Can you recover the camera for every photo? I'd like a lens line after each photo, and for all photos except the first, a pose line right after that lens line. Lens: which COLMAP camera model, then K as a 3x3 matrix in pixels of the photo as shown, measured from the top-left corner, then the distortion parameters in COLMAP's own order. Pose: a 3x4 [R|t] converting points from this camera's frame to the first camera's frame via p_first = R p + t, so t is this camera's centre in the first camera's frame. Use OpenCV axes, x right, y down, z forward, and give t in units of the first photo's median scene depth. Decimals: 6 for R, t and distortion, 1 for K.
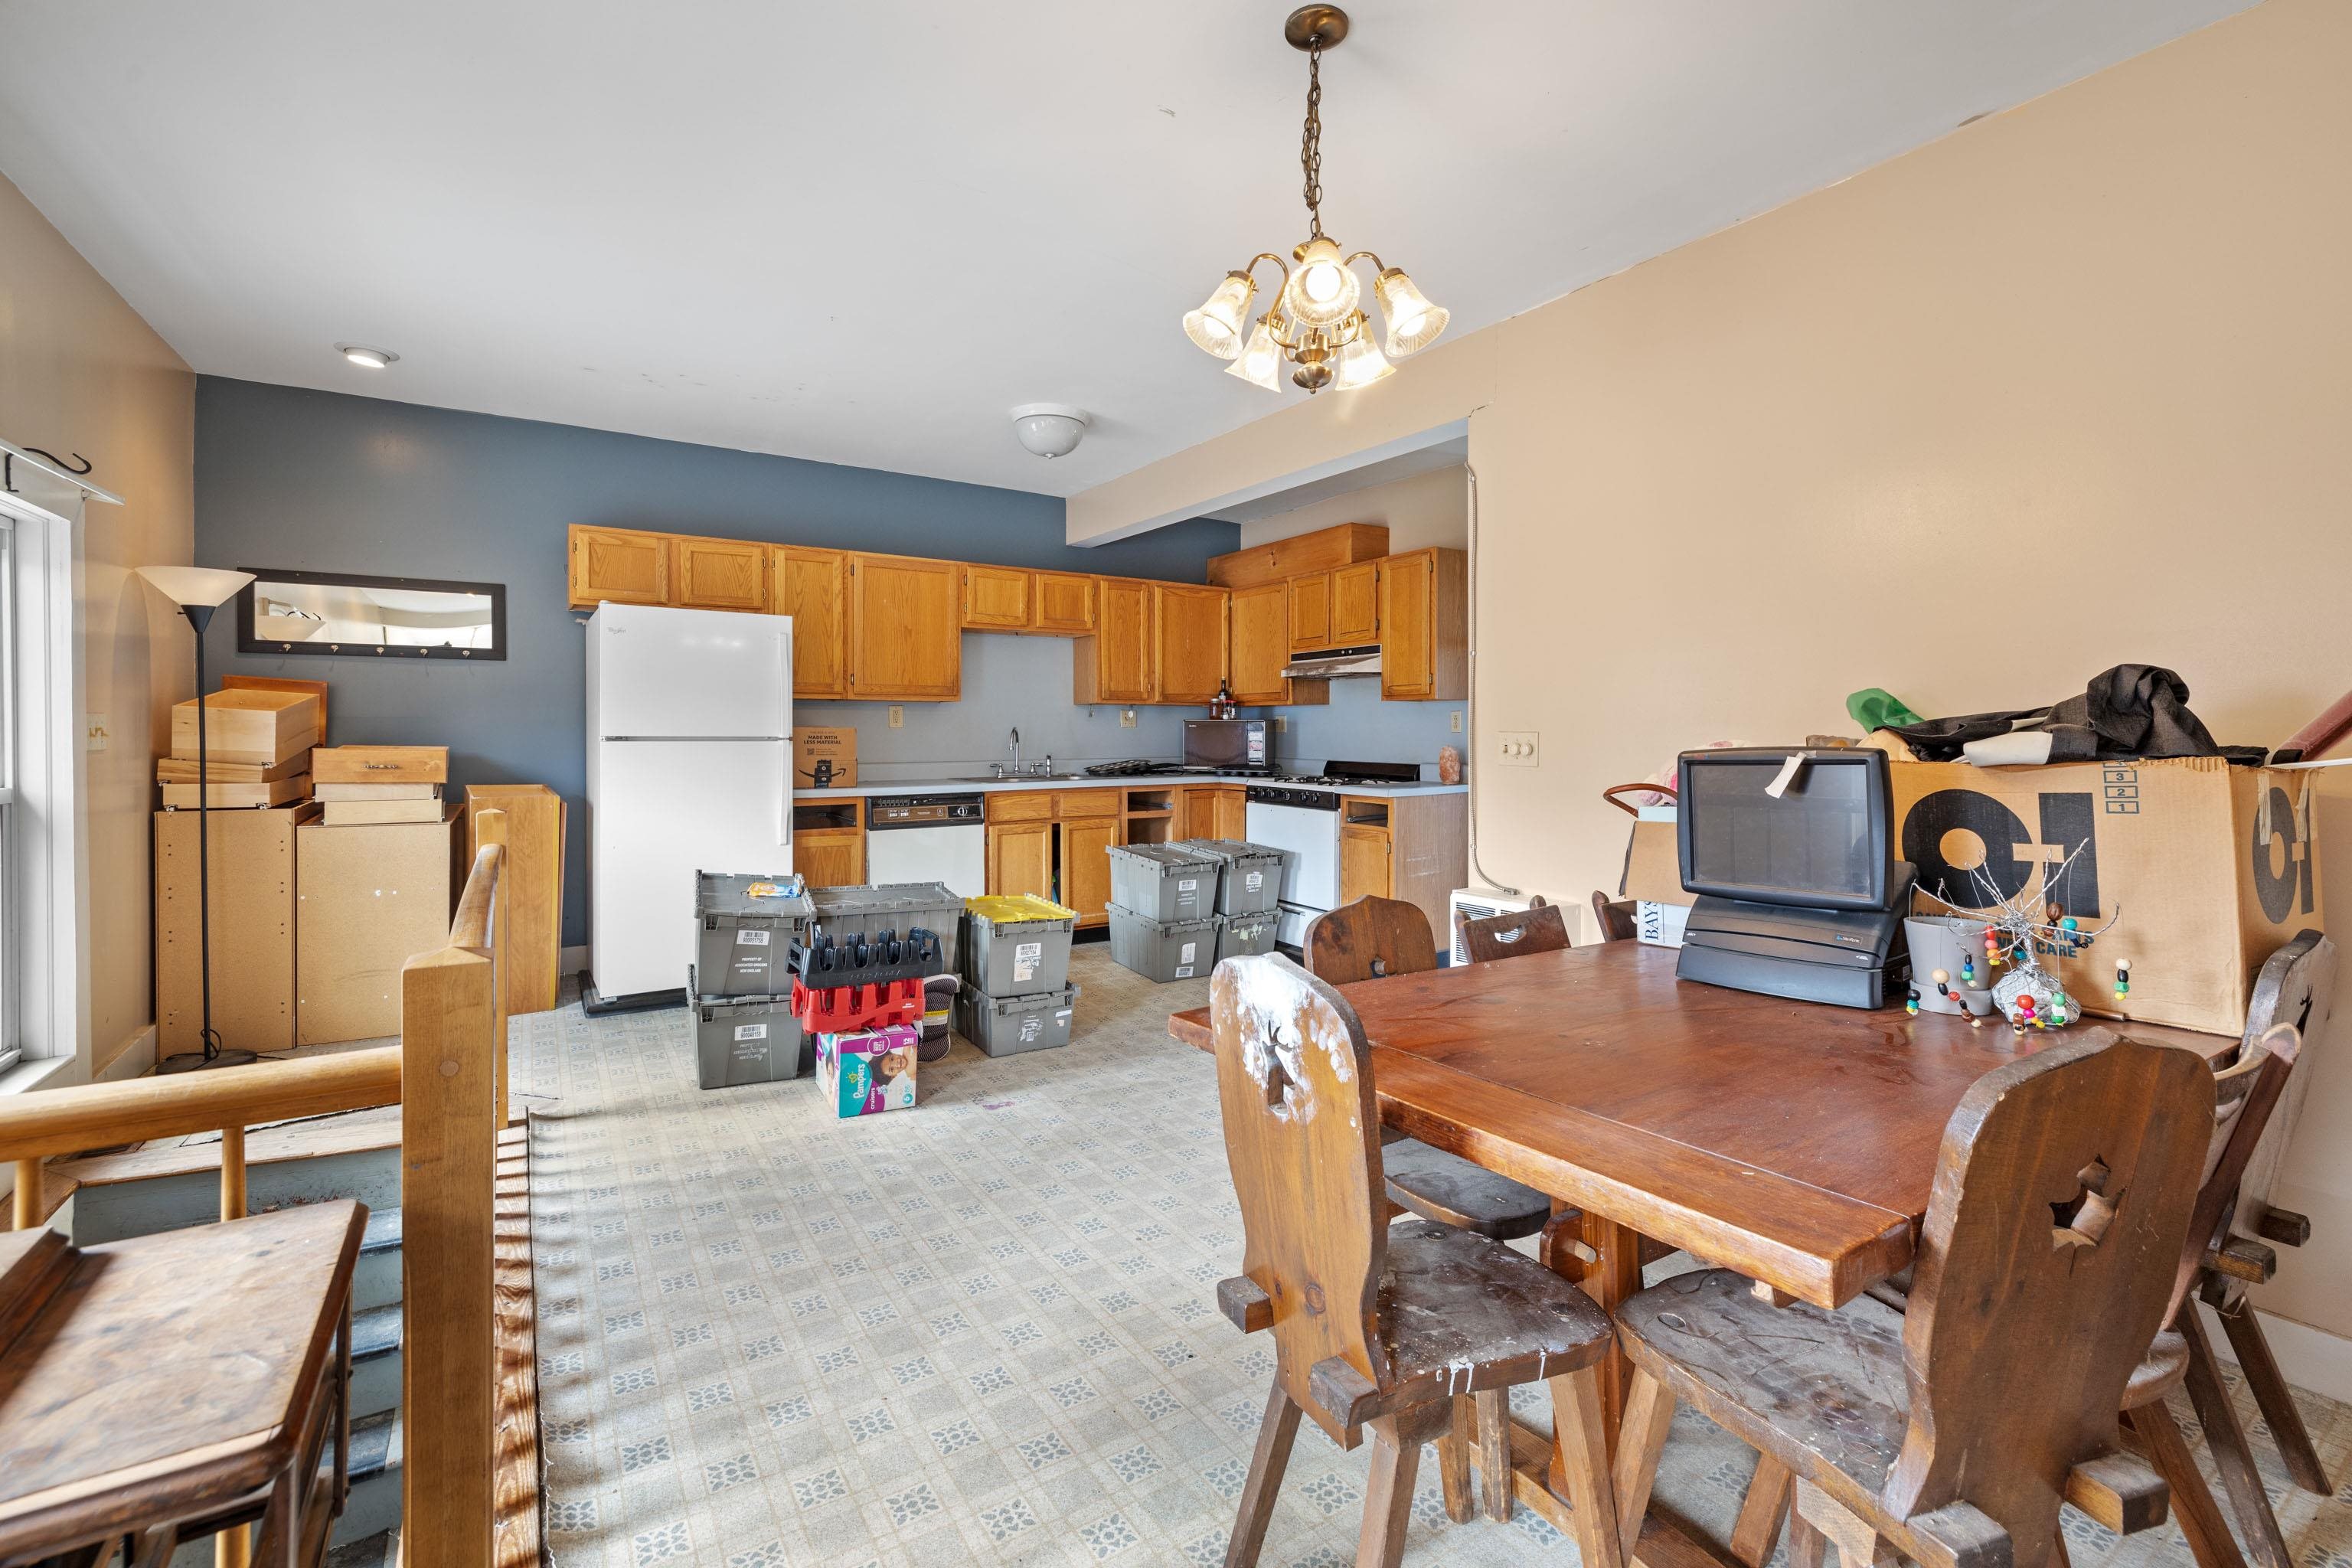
lens RADIAL K [[1004.0, 0, 1179.5], [0, 1004.0, 736.6], [0, 0, 1]] dist [-0.000130, -0.000337]
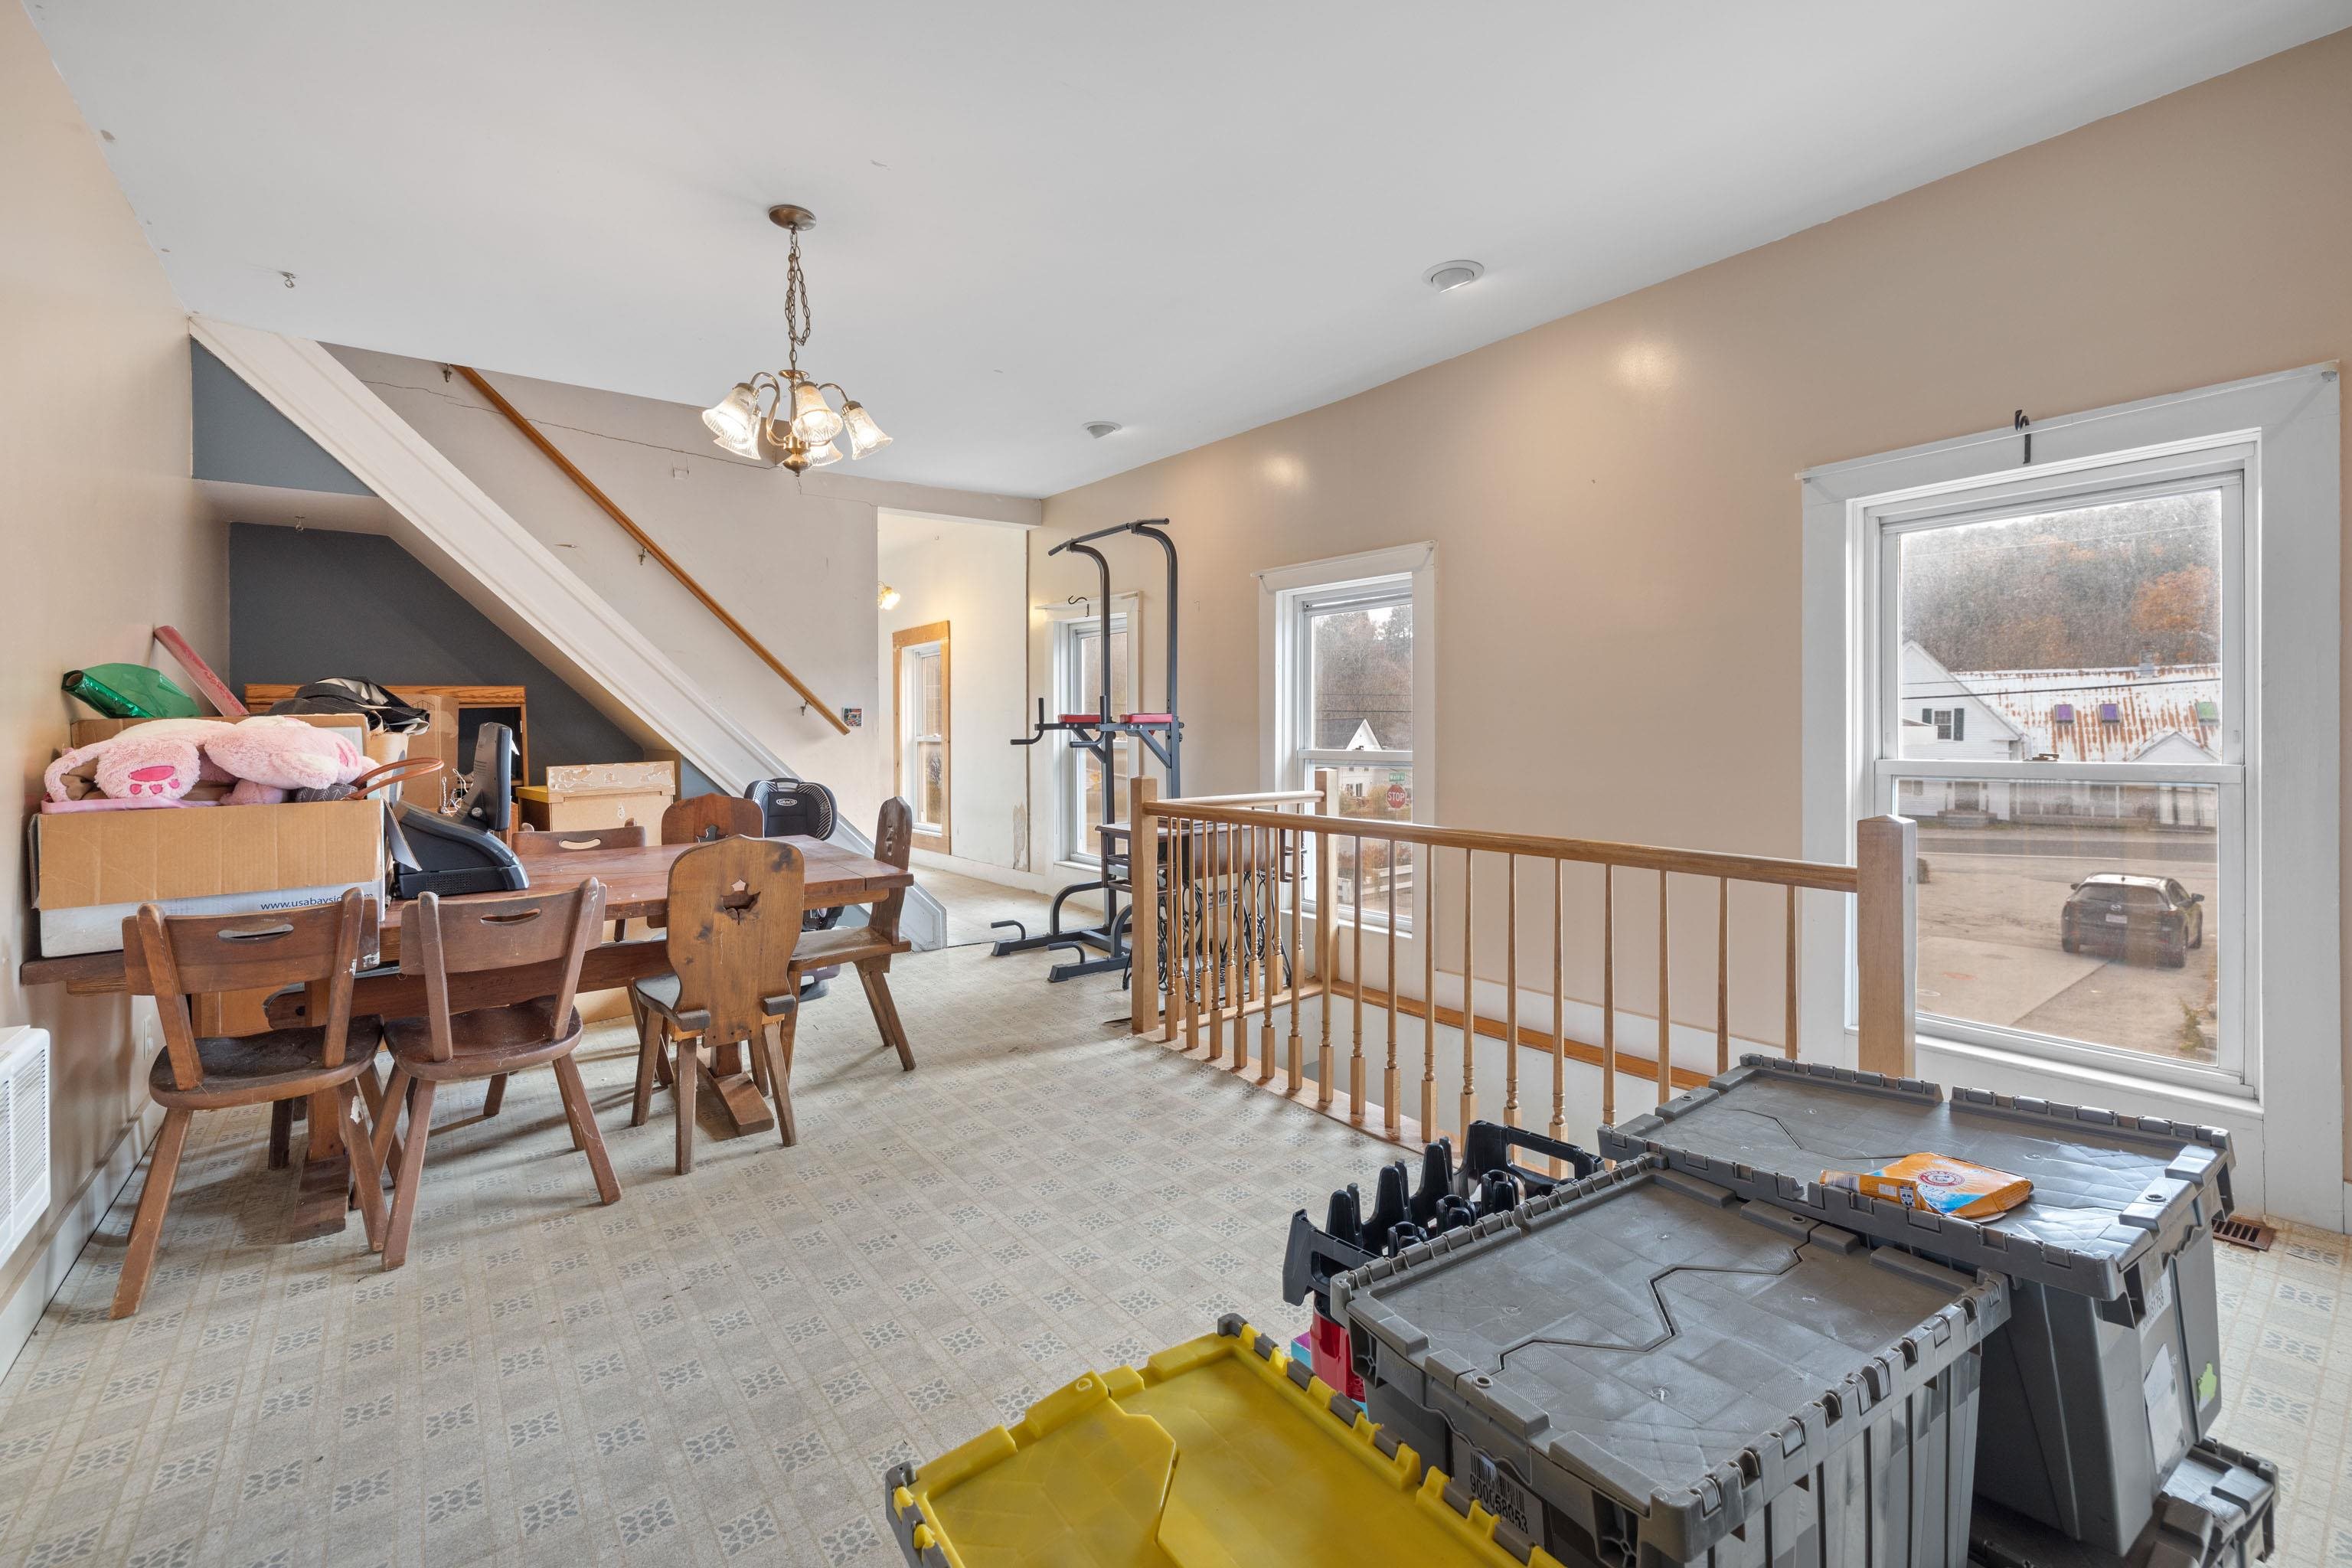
lens RADIAL K [[1004.0, 0, 1179.5], [0, 1004.0, 736.6], [0, 0, 1]] dist [-0.000130, -0.000337]
pose [[-0.996912, 0.005857, -0.078306, -0.113173], [0.005457, 0.999971, 0.005318, 0.010030], [0.078335, 0.004874, -0.996915, 0.929331]]
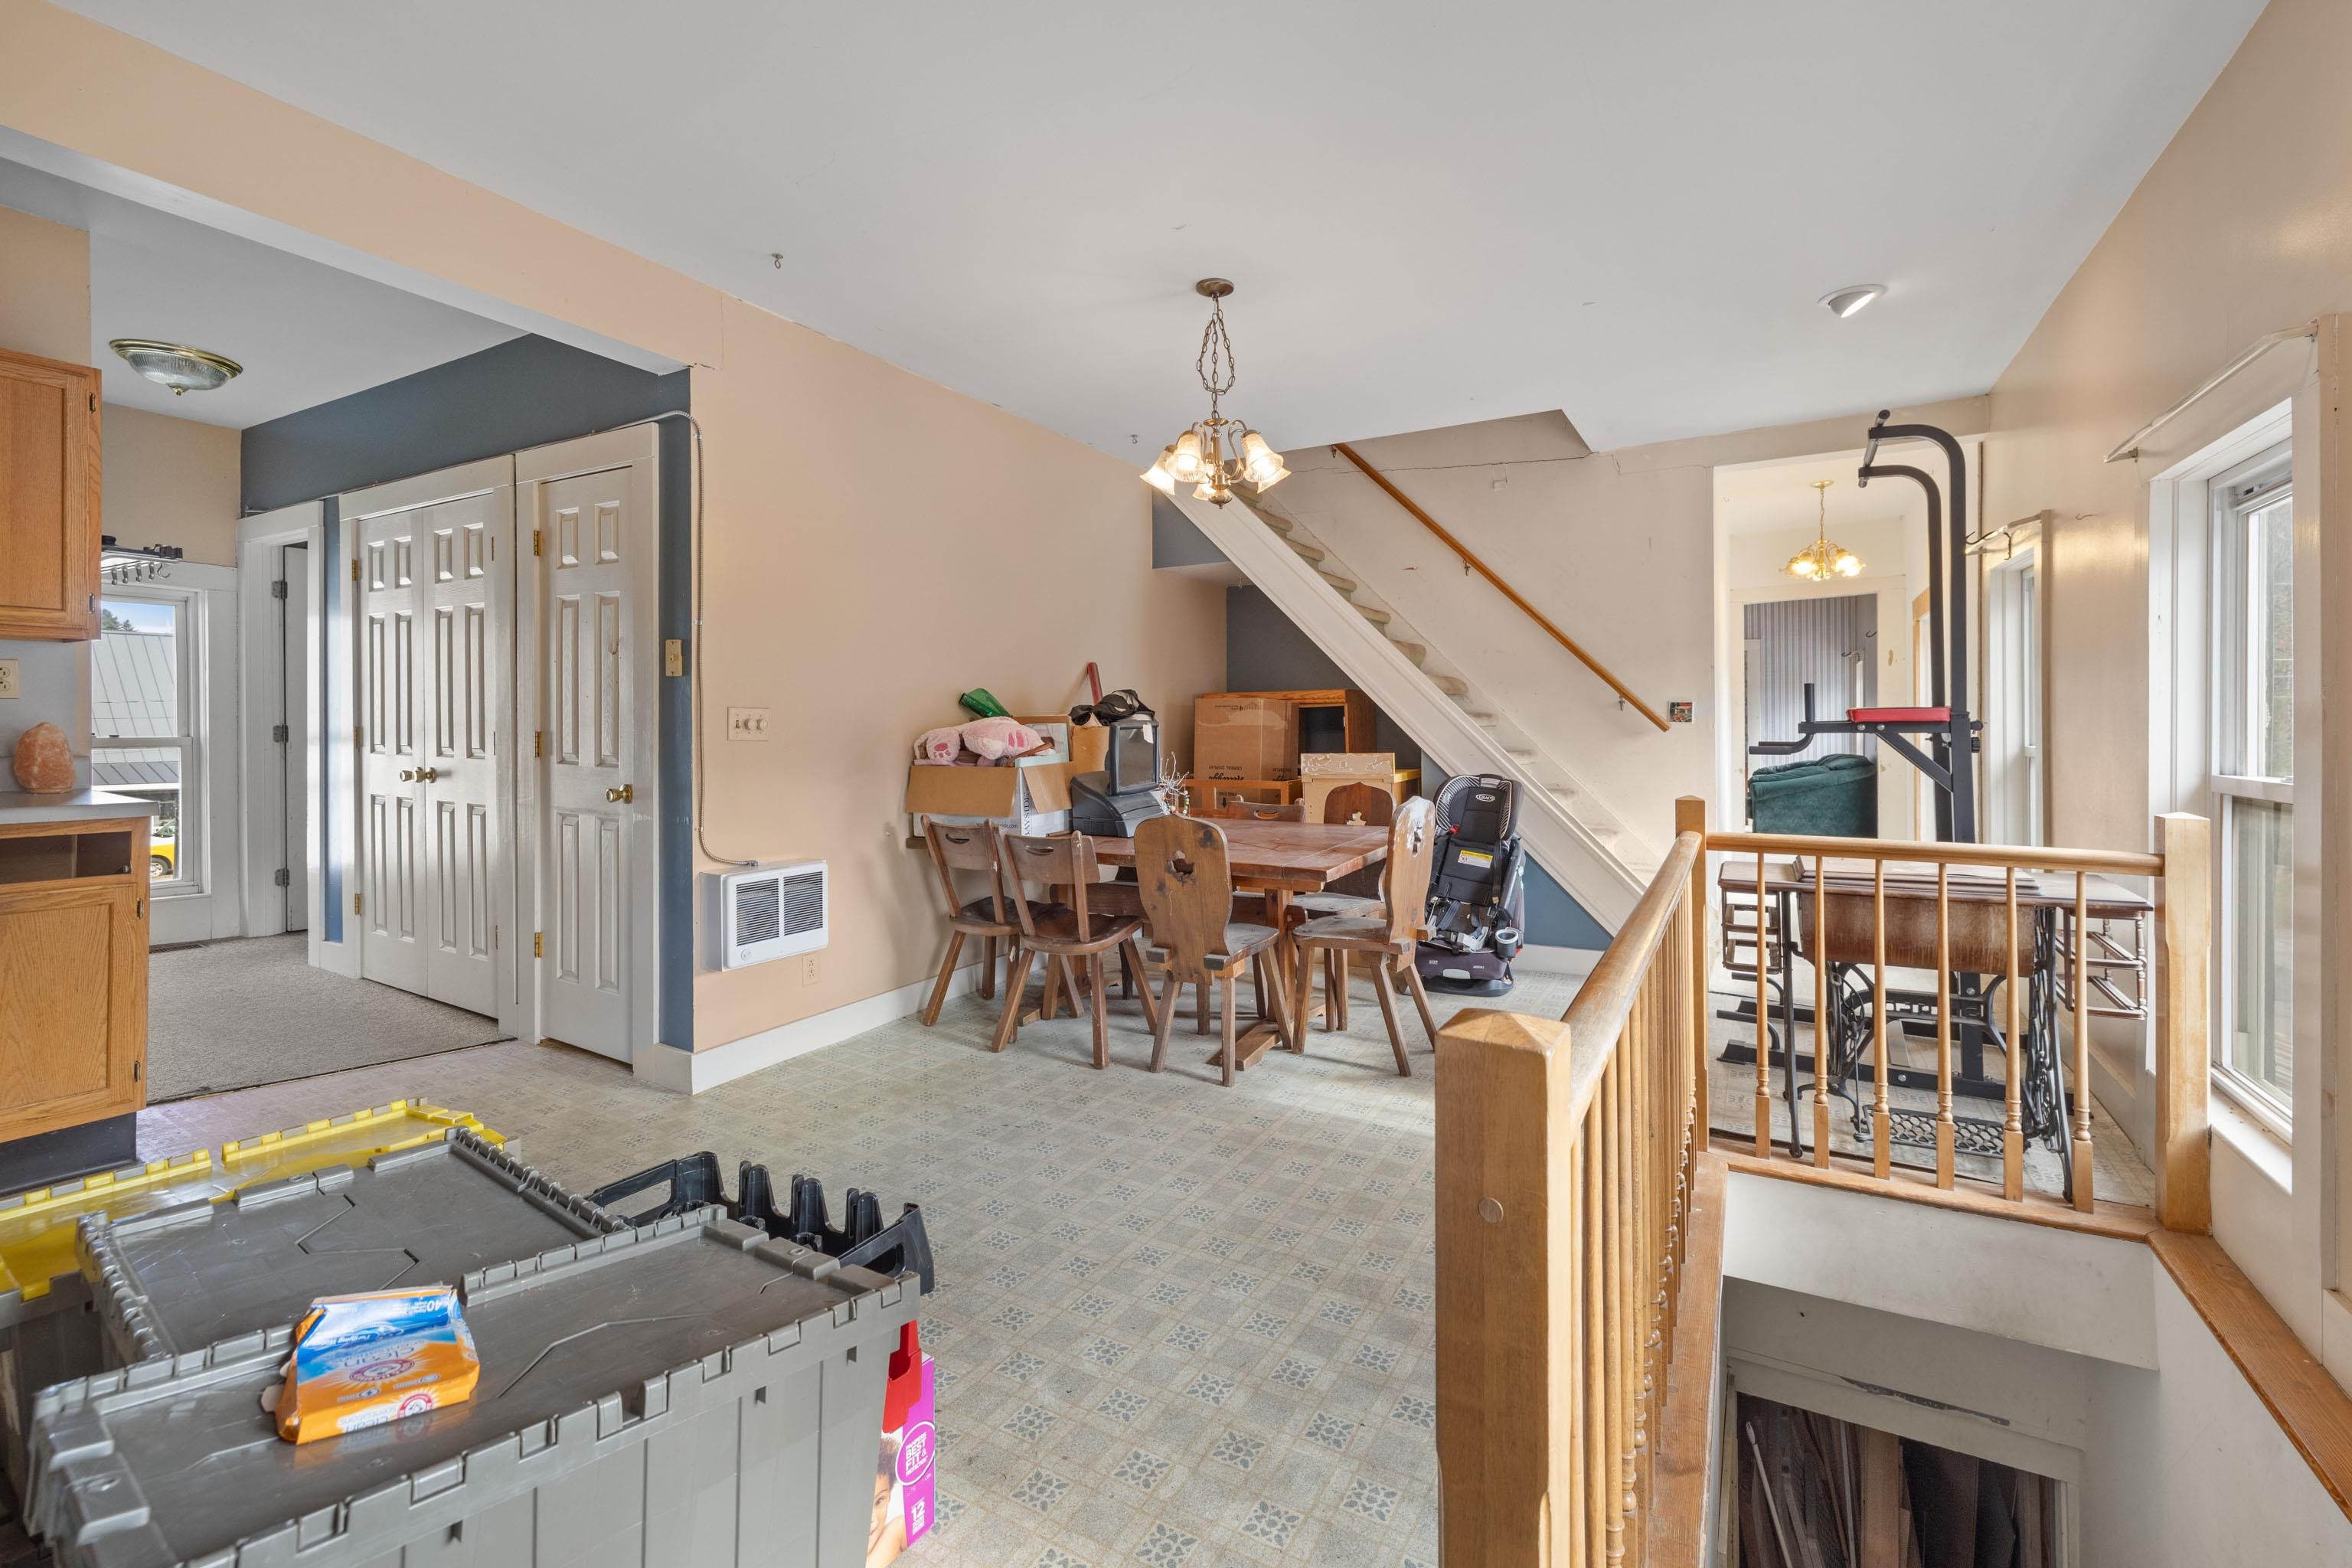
lens RADIAL K [[1004.0, 0, 1179.5], [0, 1004.0, 736.6], [0, 0, 1]] dist [-0.000130, -0.000337]
pose [[-0.449113, -0.016309, 0.893326, -0.493445], [-0.006235, 0.999866, 0.015119, 0.004041], [-0.893453, 0.001220, -0.449154, 0.681239]]
